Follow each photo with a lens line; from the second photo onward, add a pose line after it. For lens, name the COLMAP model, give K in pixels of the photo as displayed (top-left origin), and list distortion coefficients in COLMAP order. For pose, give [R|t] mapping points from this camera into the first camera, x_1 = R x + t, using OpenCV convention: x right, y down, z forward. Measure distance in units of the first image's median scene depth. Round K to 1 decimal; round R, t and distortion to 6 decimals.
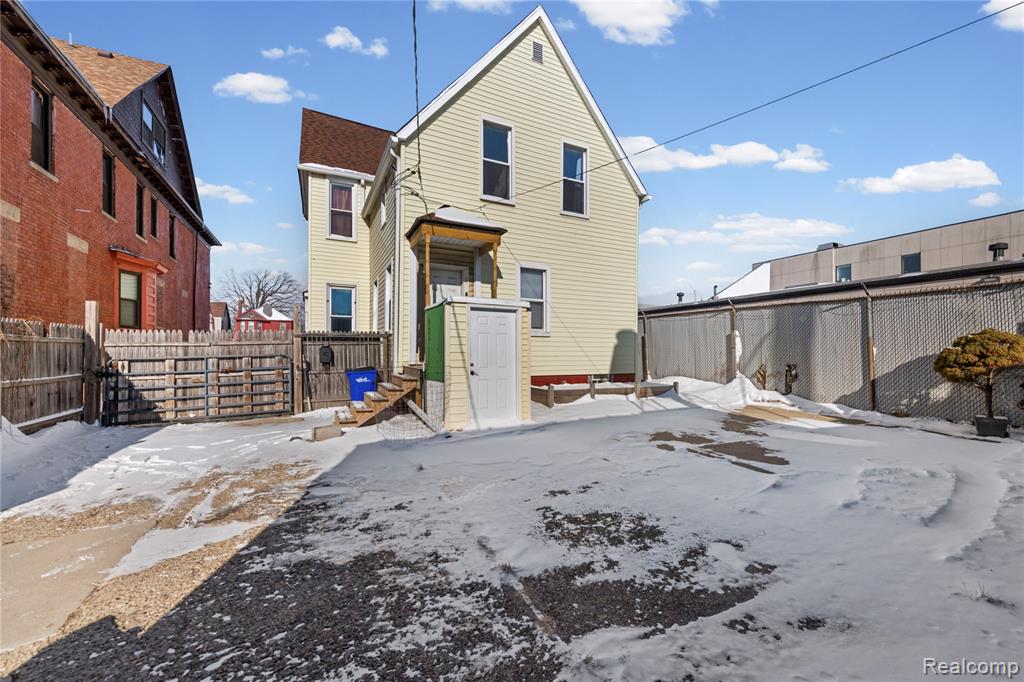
lens RADIAL K [[409.4, 0, 524.9], [0, 409.4, 328.6], [0, 0, 1]] dist [0.020042, -0.006220]
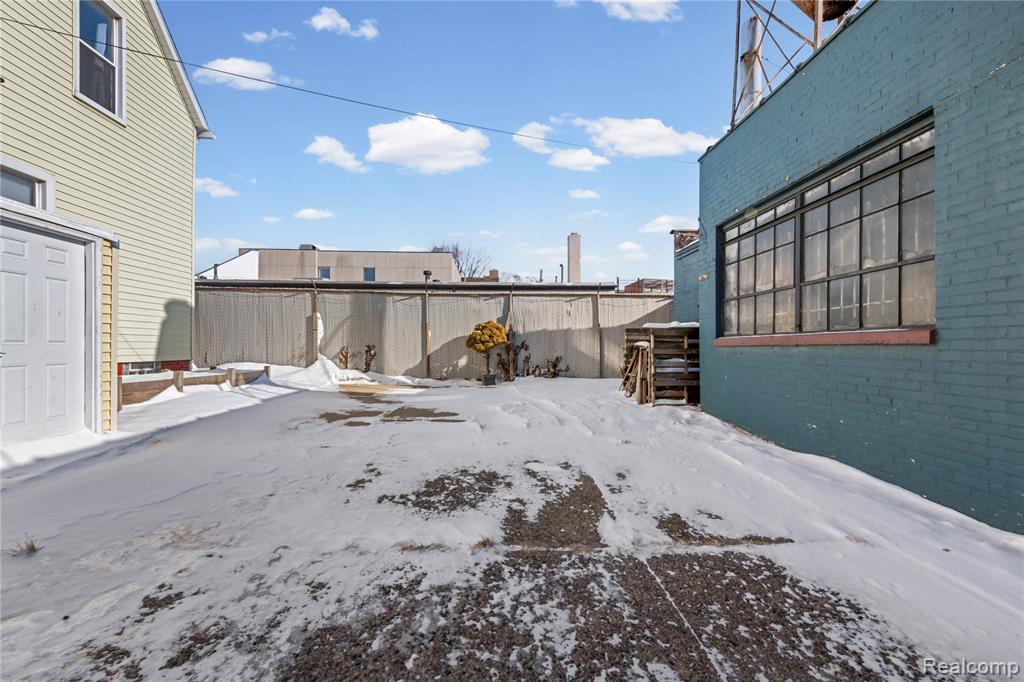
lens RADIAL K [[409.4, 0, 524.9], [0, 409.4, 328.6], [0, 0, 1]] dist [0.020042, -0.006220]
pose [[0.393429, 0.038281, 0.918558, -0.632100], [-0.053278, 0.998403, -0.018789, 0.111212], [-0.917810, -0.041547, 0.394840, 0.463824]]
